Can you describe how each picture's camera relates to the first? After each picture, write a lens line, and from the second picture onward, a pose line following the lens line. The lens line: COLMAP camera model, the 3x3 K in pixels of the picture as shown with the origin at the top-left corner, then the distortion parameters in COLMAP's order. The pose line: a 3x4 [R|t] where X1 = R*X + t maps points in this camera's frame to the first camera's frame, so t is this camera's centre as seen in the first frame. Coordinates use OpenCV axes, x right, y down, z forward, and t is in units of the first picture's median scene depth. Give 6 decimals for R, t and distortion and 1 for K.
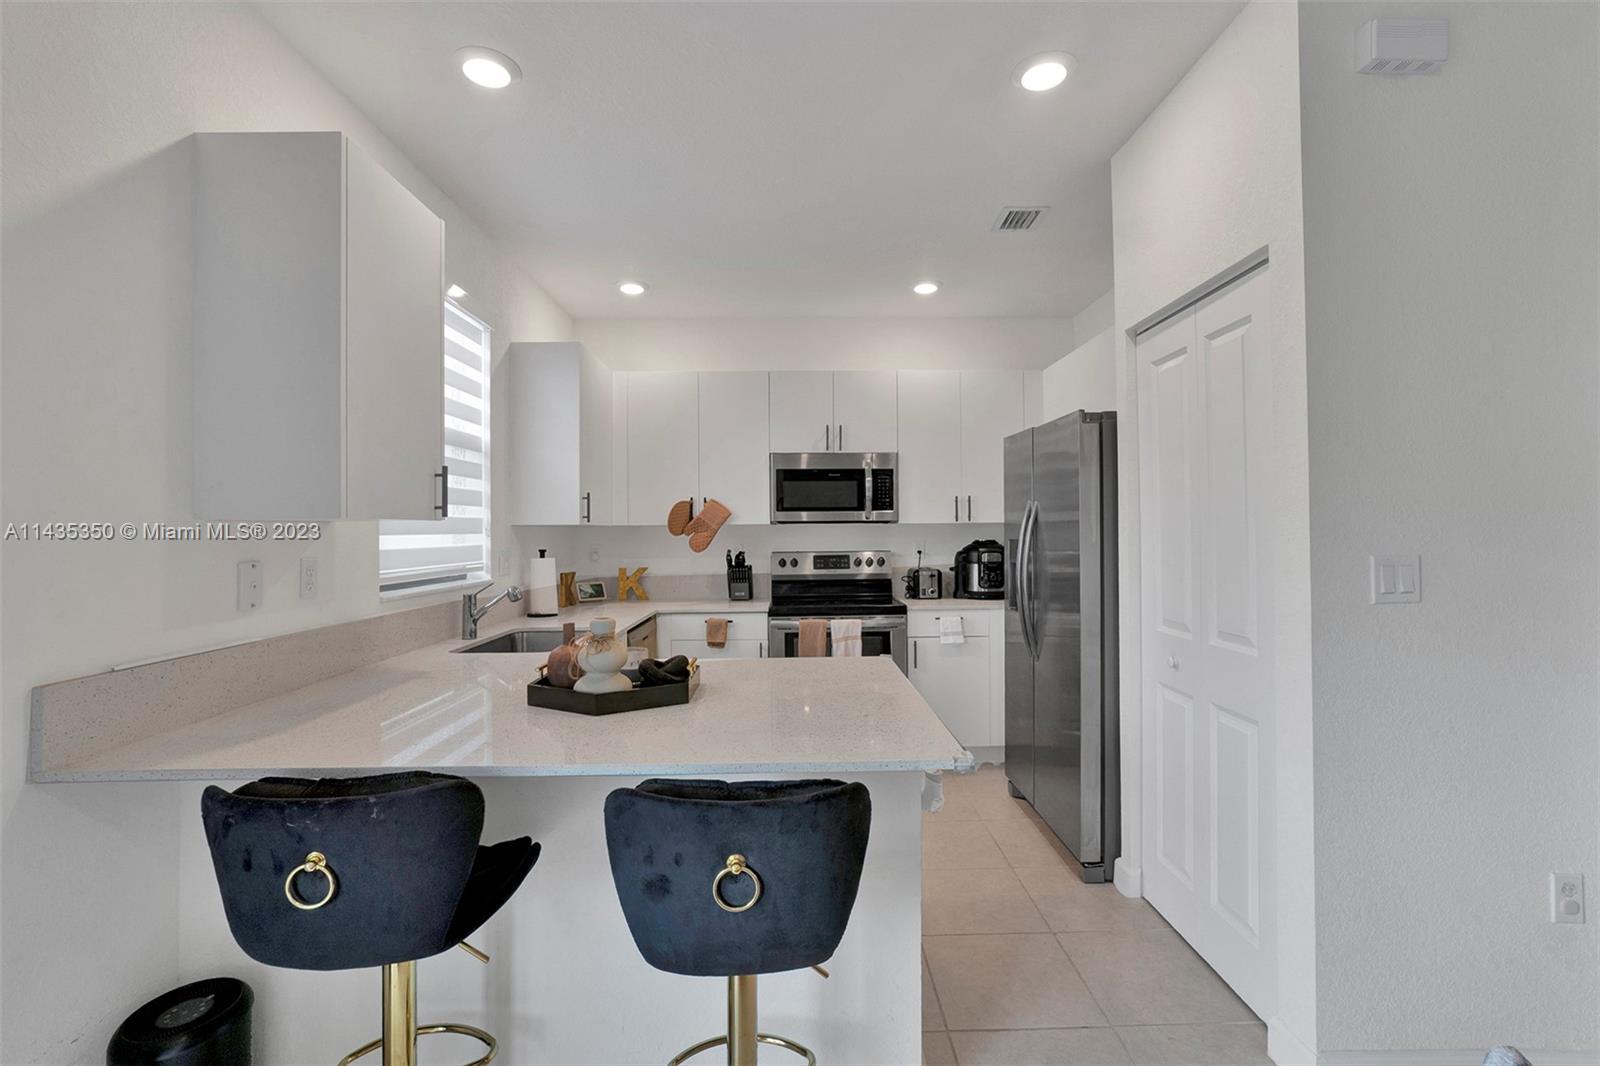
lens RADIAL K [[703.4, 0, 802.7], [0, 703.4, 514.5], [0, 0, 1]] dist [0.000040, -0.000096]
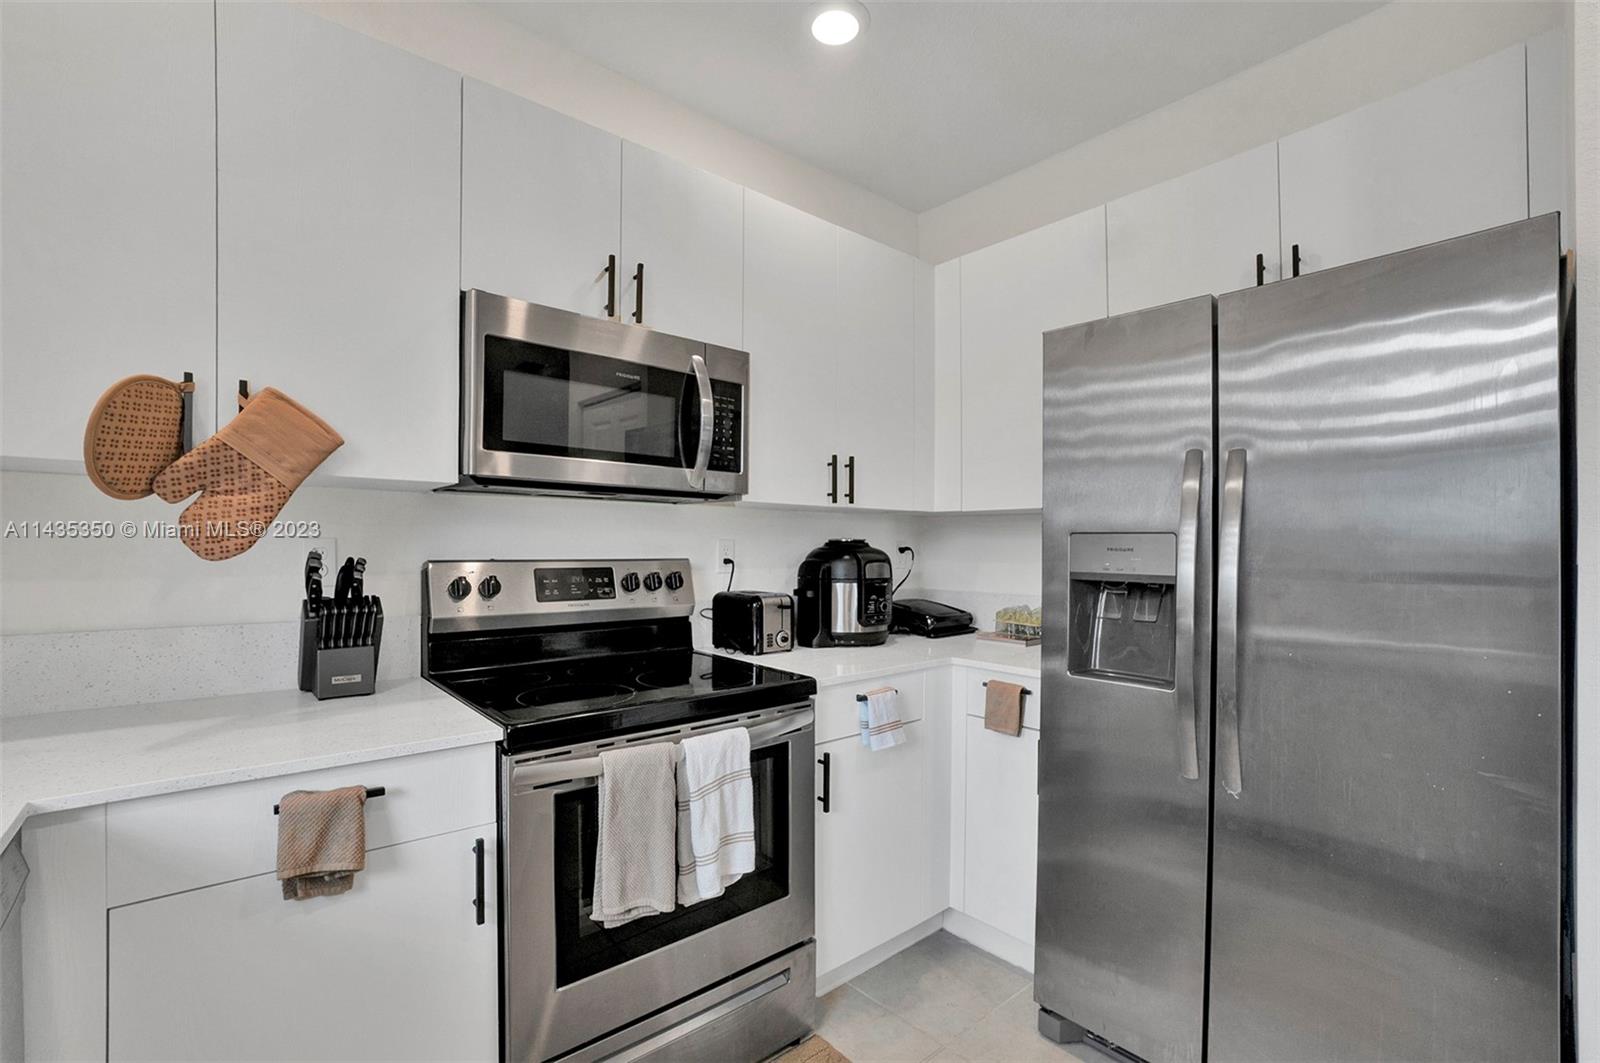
lens RADIAL K [[691.9, 0, 761.4], [0, 691.9, 531.1], [0, 0, 1]] dist [-0.028187, 0.000025]
pose [[0.786072, 0.028254, 0.617489, -0.144218], [-0.029839, 0.999525, -0.007749, 0.036891], [-0.617414, -0.012334, 0.786542, 0.628751]]
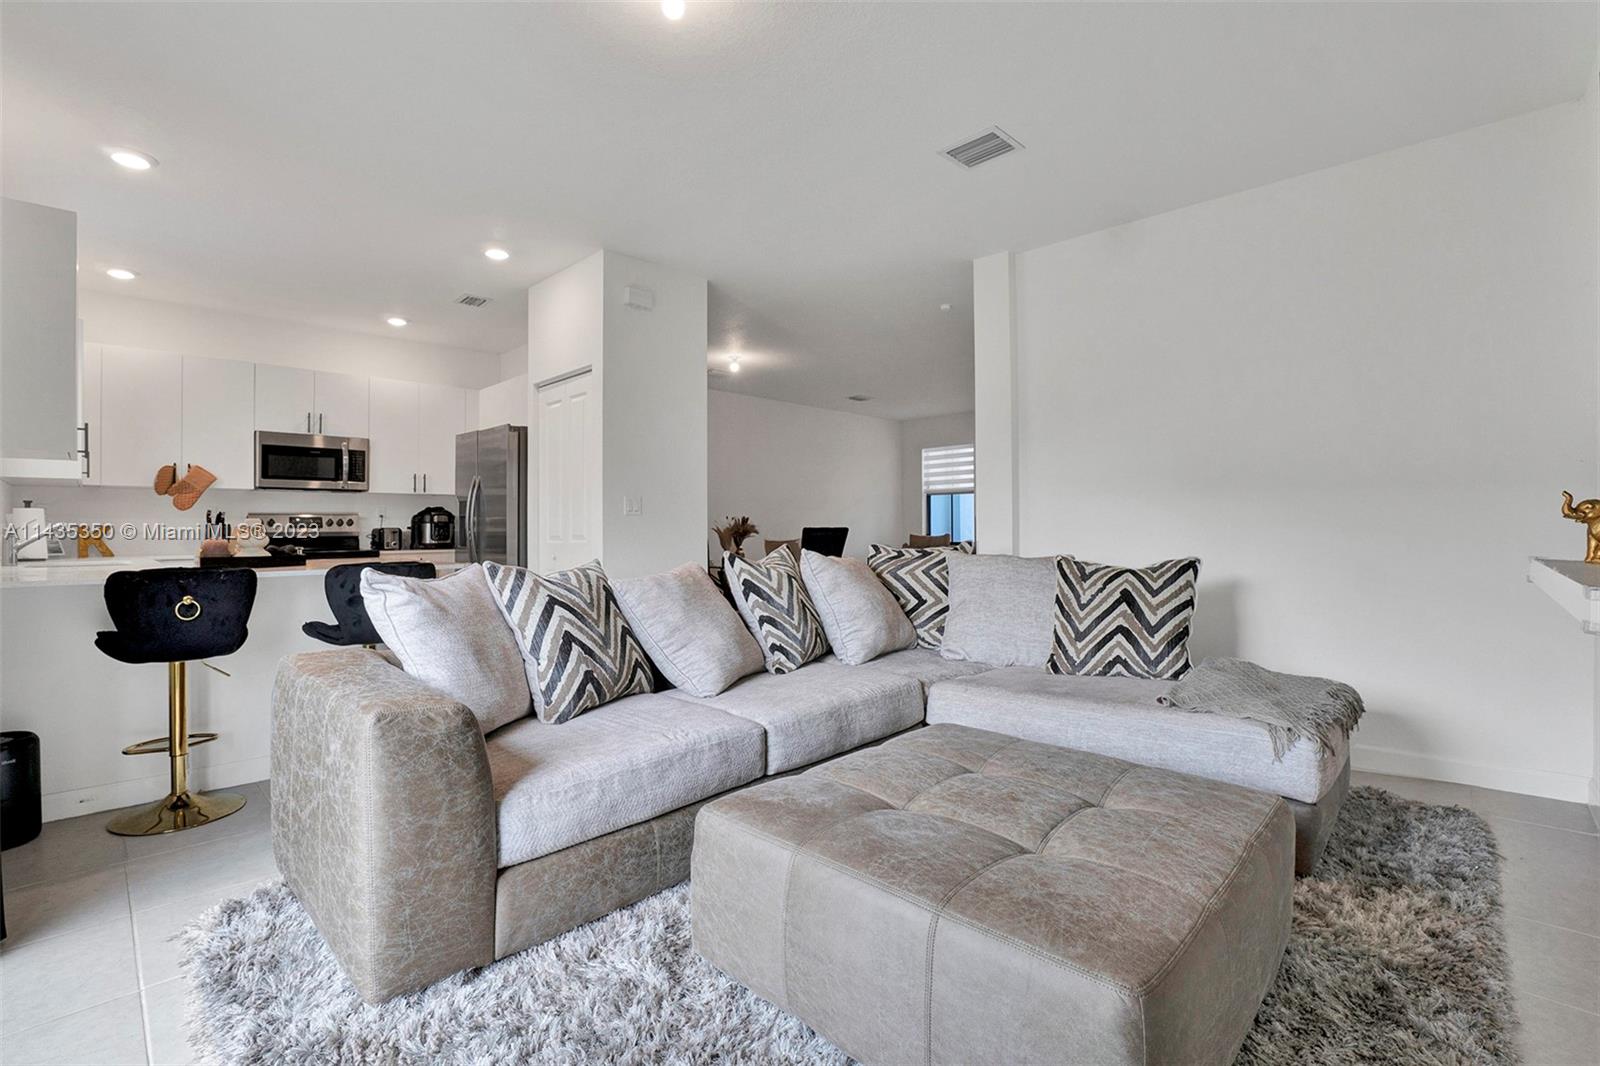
lens RADIAL K [[717.7, 0, 797.9], [0, 717.7, 523.1], [0, 0, 1]] dist [-0.051815, 0.000096]
pose [[0.704198, 0.008215, 0.709956, -0.238533], [-0.012775, 0.999918, 0.001101, 0.059598], [-0.709888, -0.009845, 0.704245, -0.517179]]
